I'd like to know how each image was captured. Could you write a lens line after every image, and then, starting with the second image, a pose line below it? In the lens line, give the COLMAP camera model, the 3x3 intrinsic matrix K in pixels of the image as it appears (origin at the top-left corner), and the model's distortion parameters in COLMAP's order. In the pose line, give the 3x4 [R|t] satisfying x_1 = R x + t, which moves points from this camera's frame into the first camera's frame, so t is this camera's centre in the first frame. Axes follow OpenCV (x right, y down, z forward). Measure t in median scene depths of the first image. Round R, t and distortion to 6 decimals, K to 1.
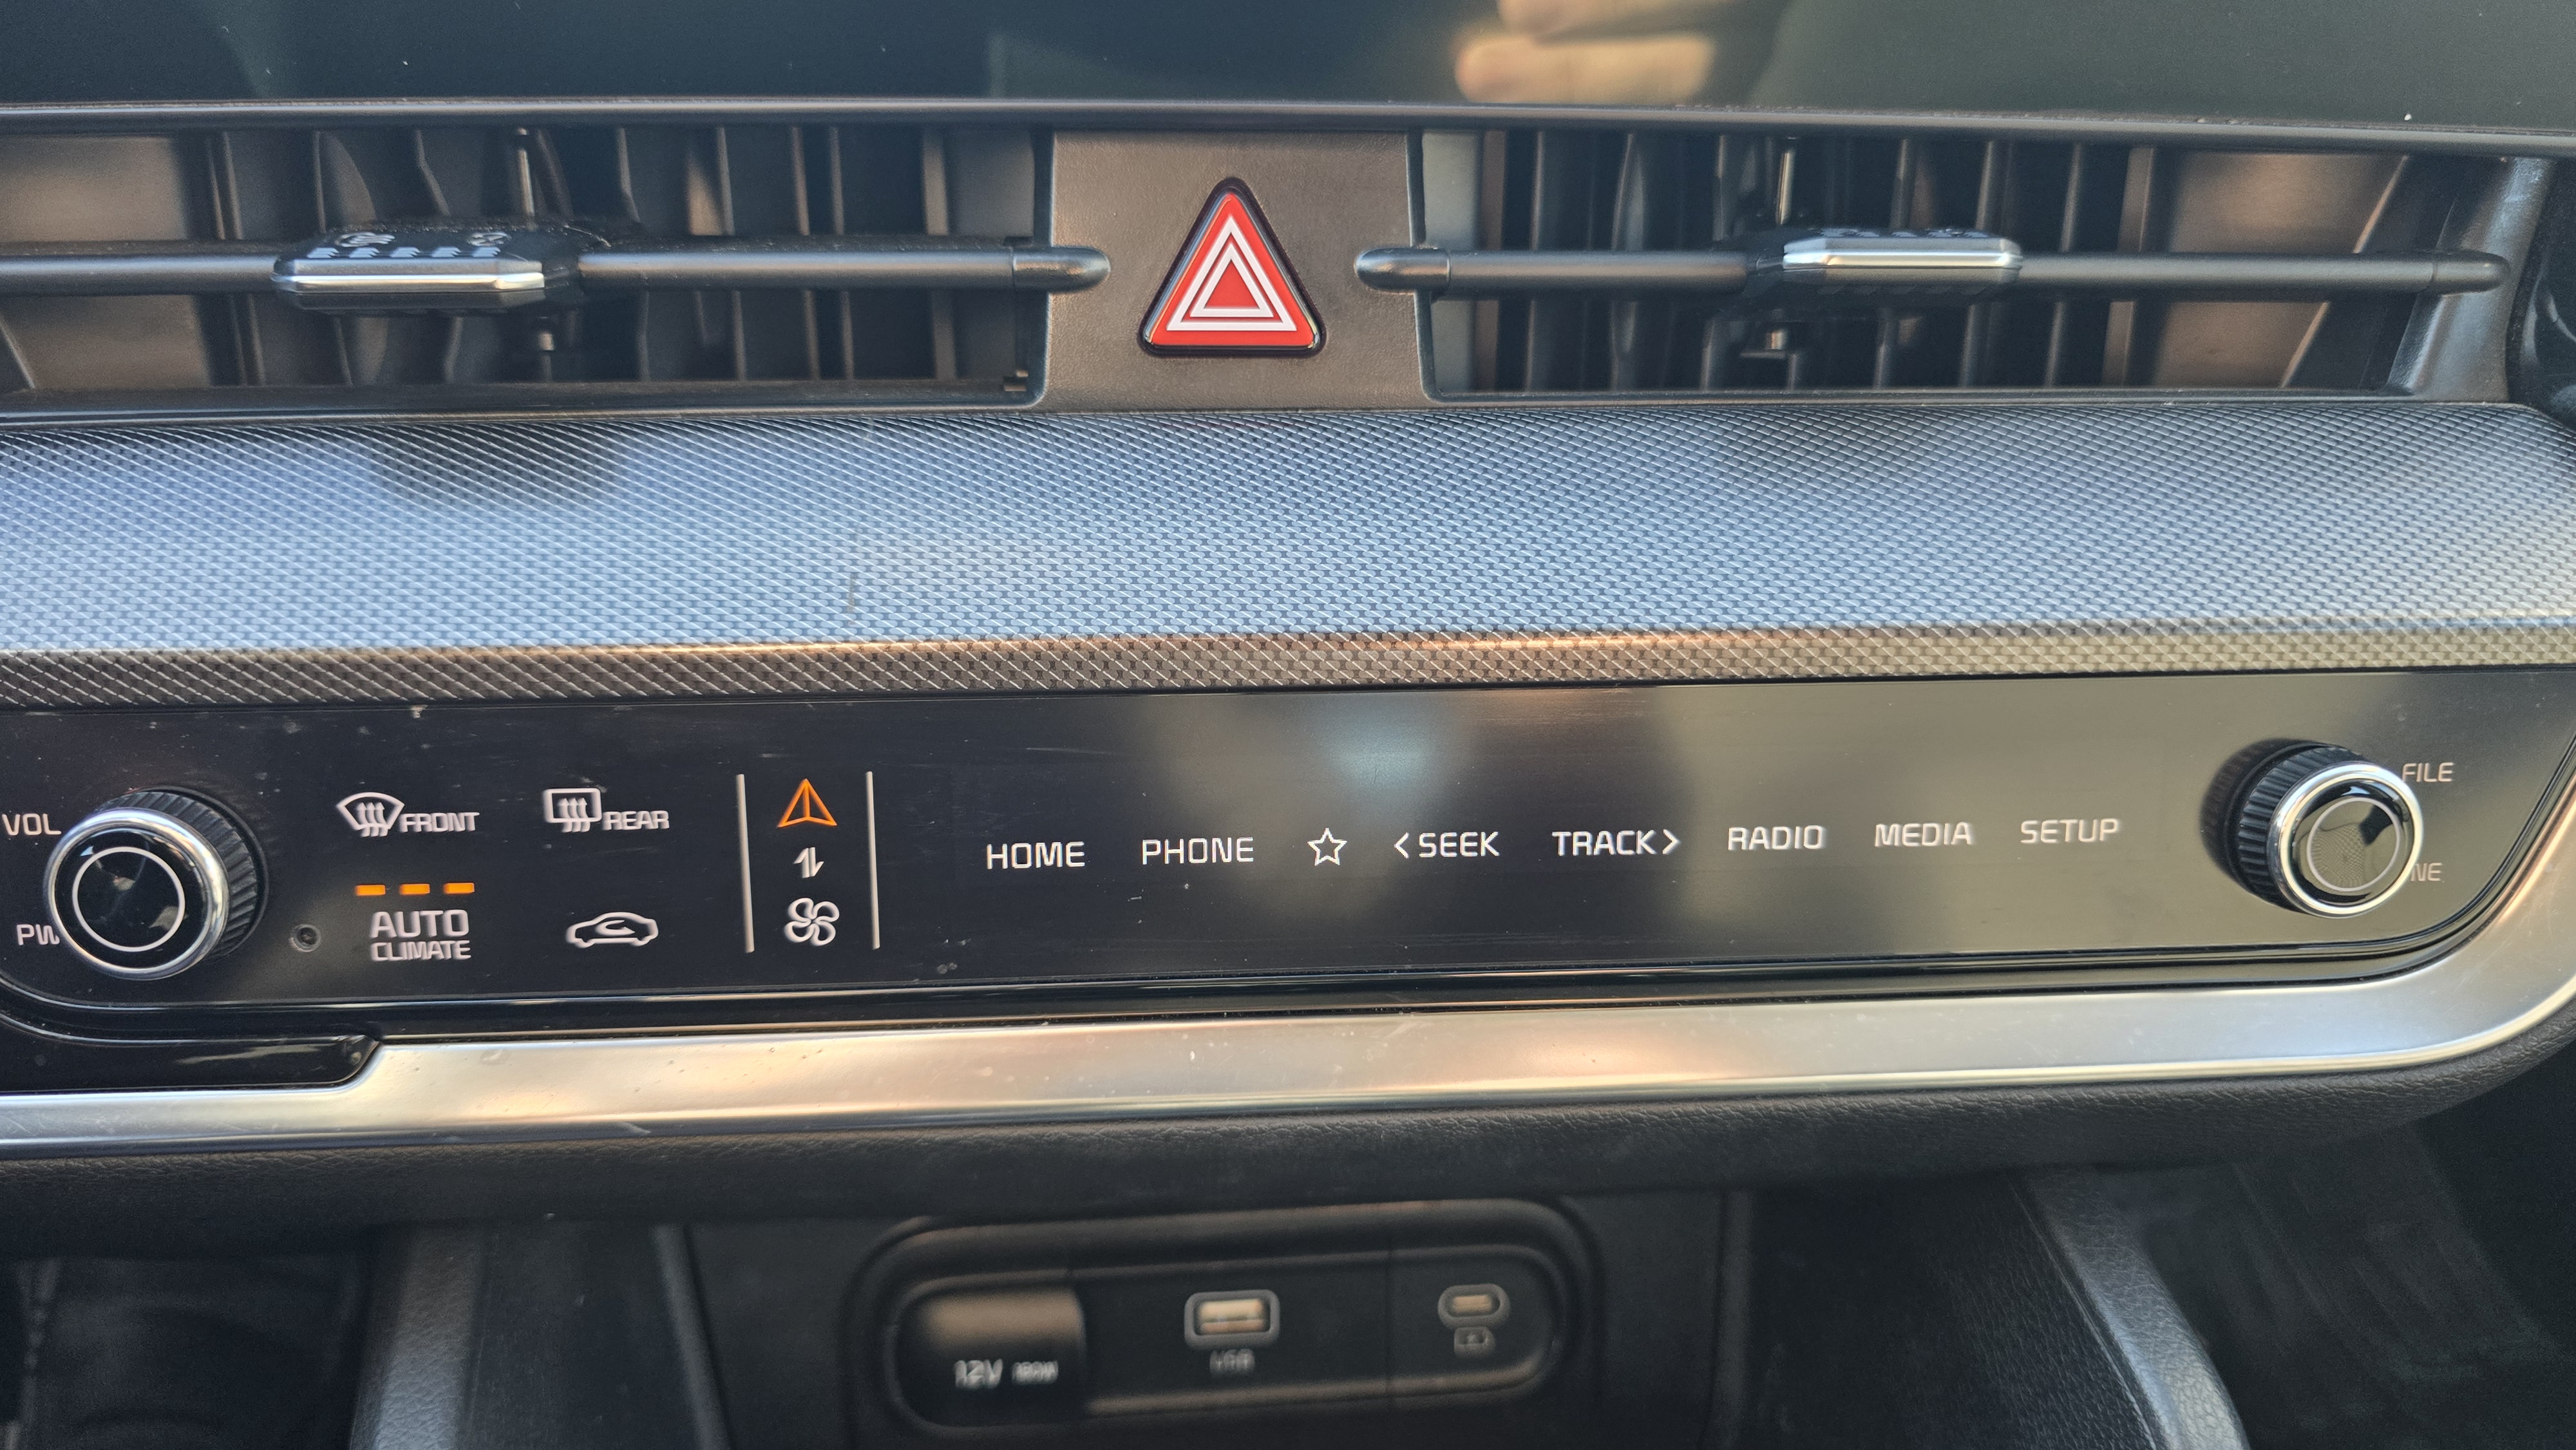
lens RADIAL K [[1712.2, 0, 1273.1], [0, 1712.2, 682.7], [0, 0, 1]] dist [-0.007033, -0.004293]
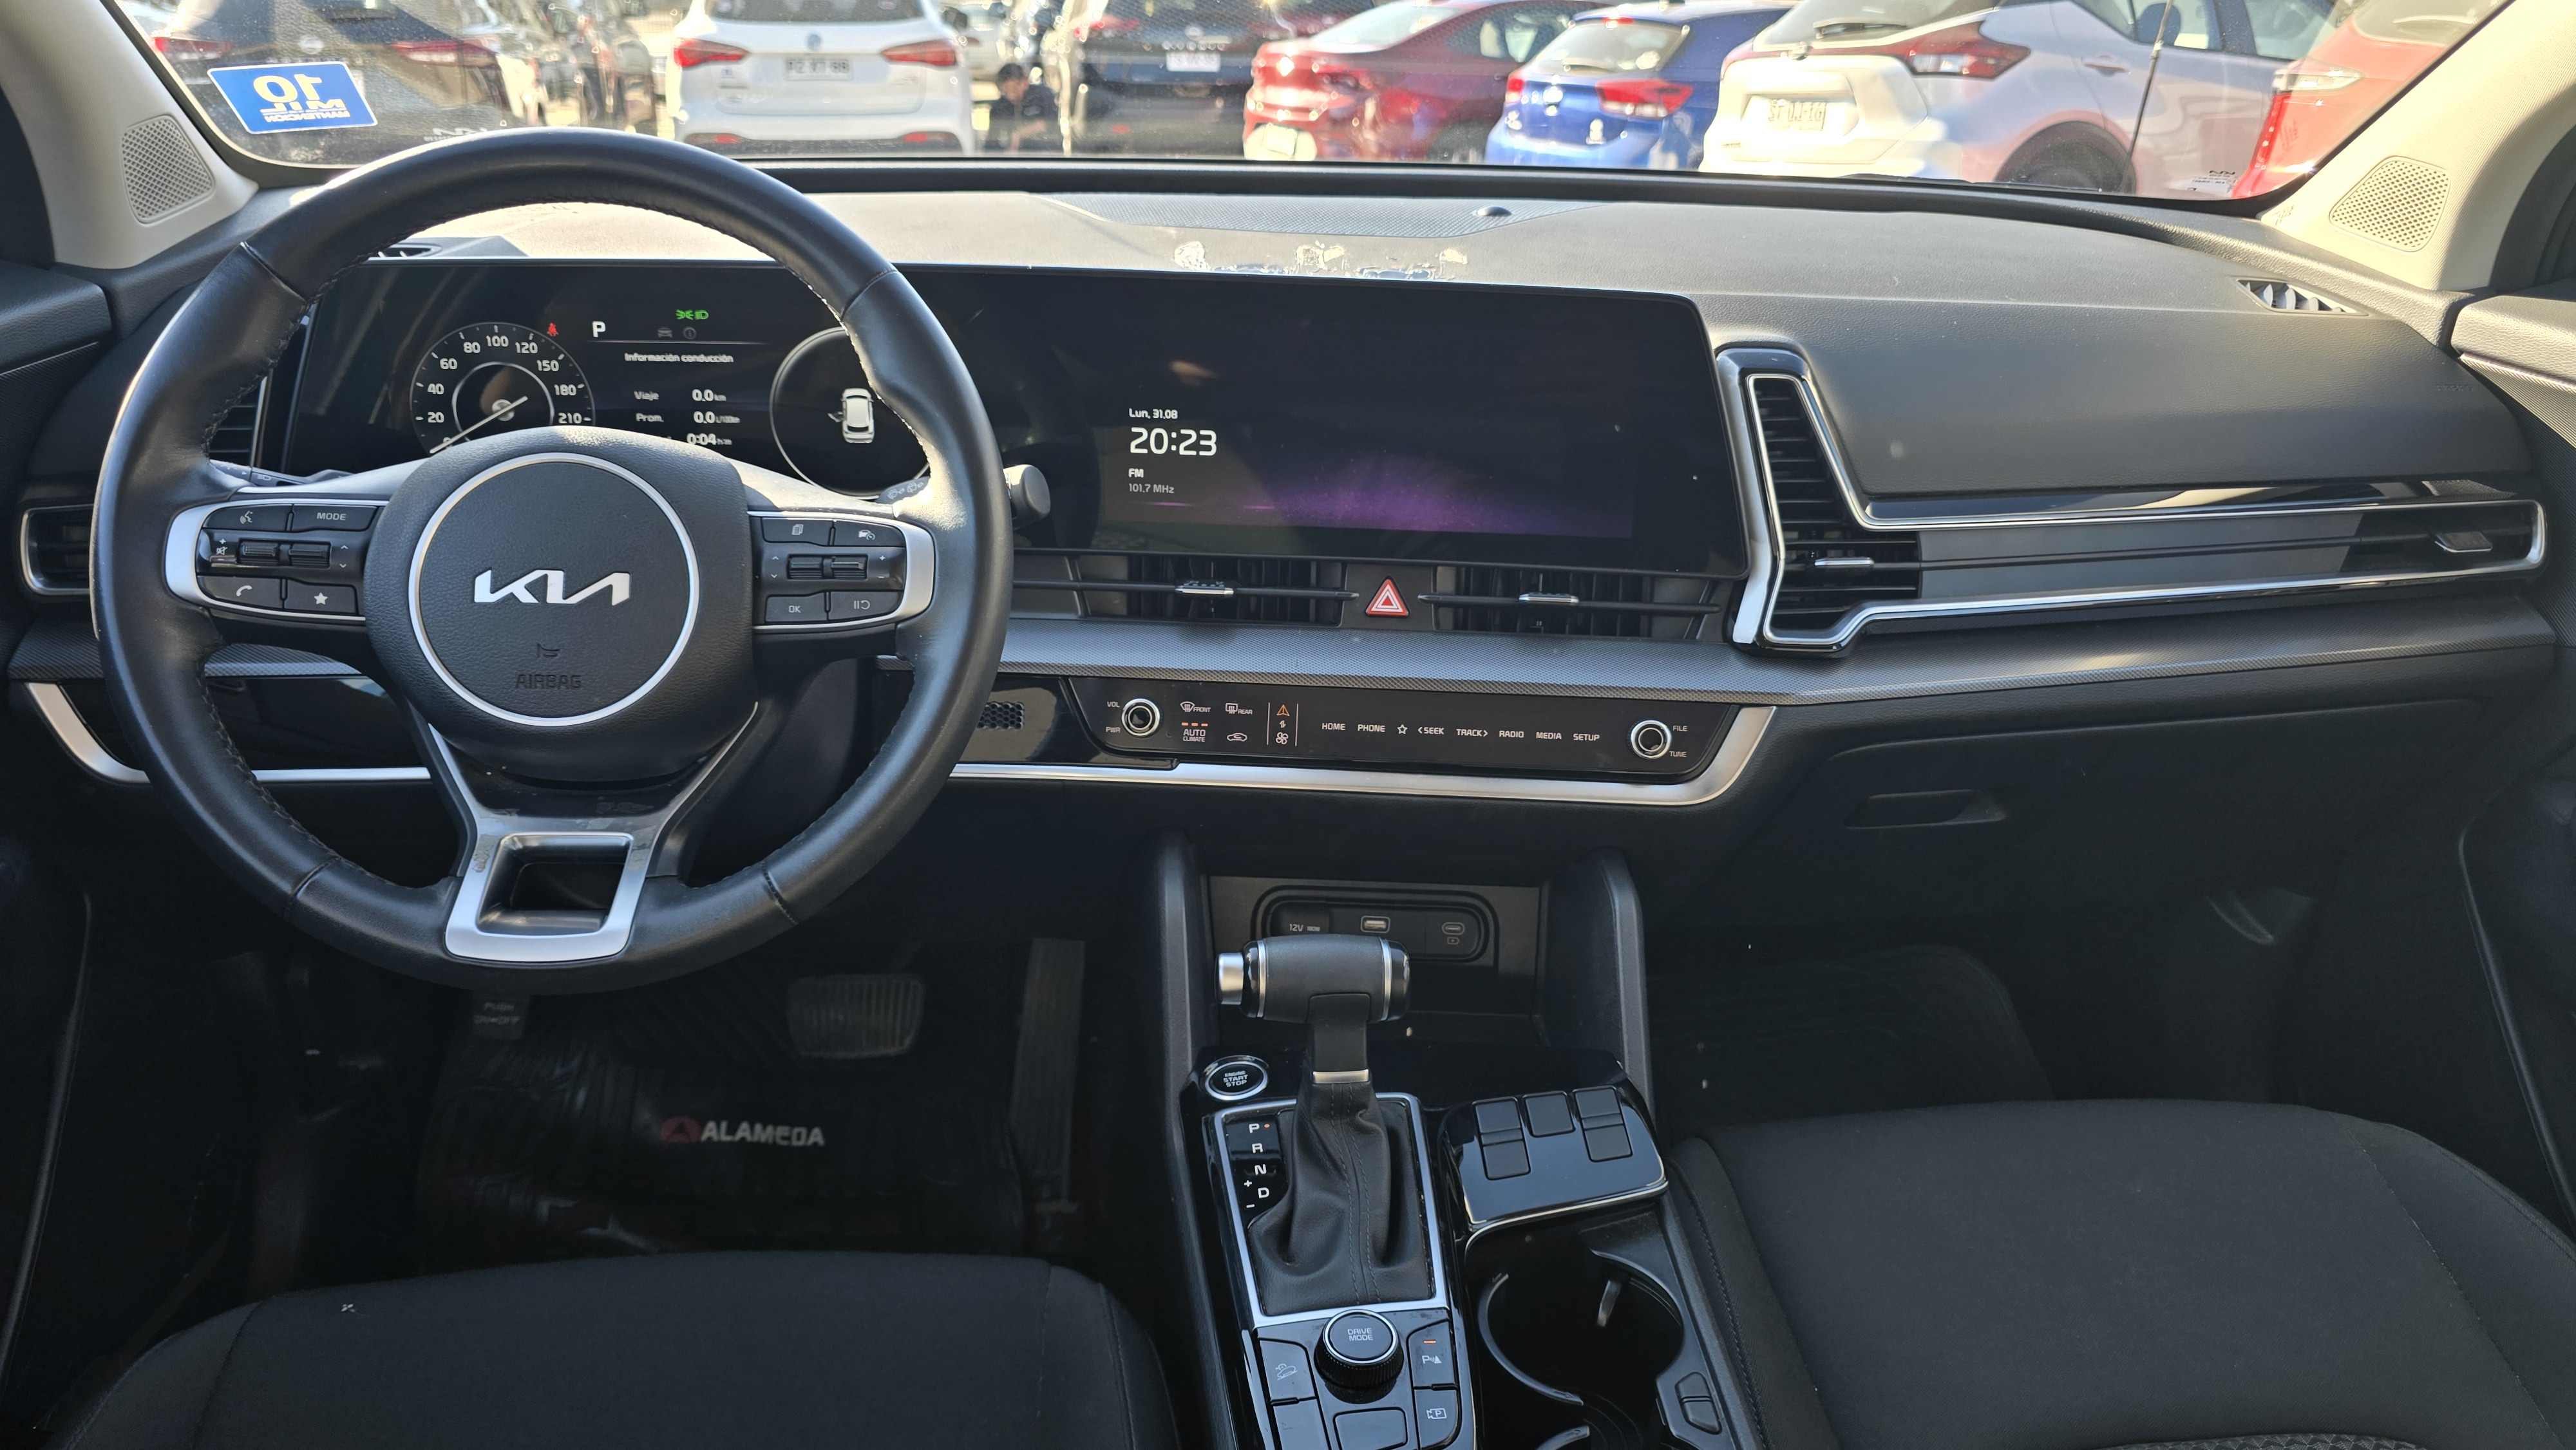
lens RADIAL K [[1738.8, 0, 1279.0], [0, 1738.8, 719.4], [0, 0, 1]] dist [0.064414, -0.054663]
pose [[0.992899, 0.044595, -0.110286, 0.205826], [-0.063751, 0.982181, -0.176796, 0.865496], [0.100436, 0.182571, 0.978049, -3.294596]]
